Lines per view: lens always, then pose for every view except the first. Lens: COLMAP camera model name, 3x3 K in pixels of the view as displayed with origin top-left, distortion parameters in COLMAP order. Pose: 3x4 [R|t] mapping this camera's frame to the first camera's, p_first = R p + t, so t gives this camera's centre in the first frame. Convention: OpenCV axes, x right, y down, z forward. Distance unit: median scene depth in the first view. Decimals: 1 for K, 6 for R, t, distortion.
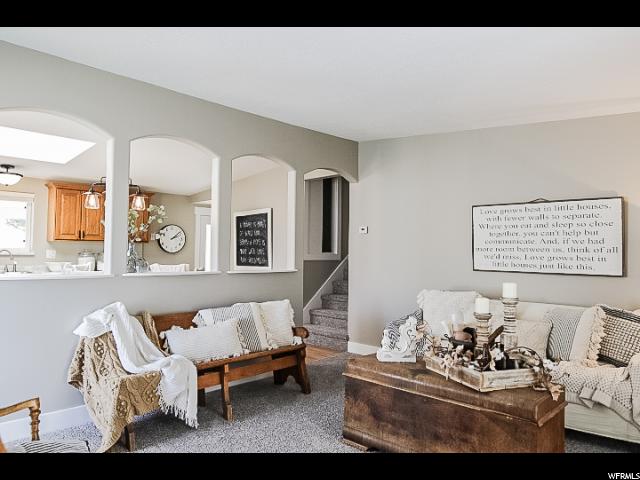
lens RADIAL K [[446.6, 0, 324.5], [0, 446.6, 238.1], [0, 0, 1]] dist [0.005059, 0.000953]
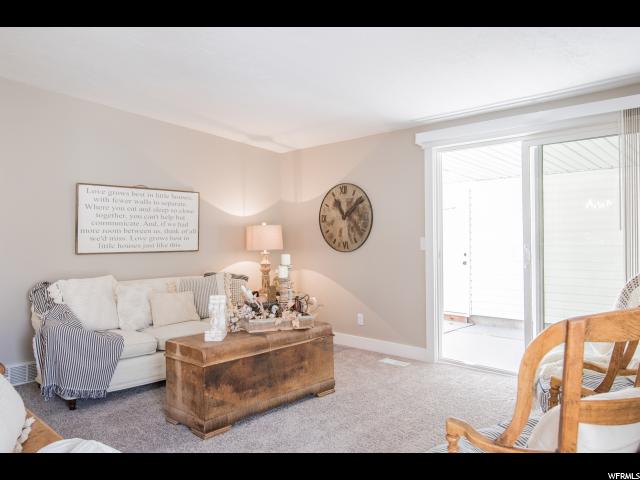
lens RADIAL K [[446.6, 0, 317.4], [0, 446.6, 239.8], [0, 0, 1]] dist [0.005059, 0.000953]
pose [[0.029369, -0.019370, 0.999381, -0.617549], [-0.020602, 0.999588, 0.019979, 0.016189], [-0.999356, -0.021176, 0.028958, 0.535821]]
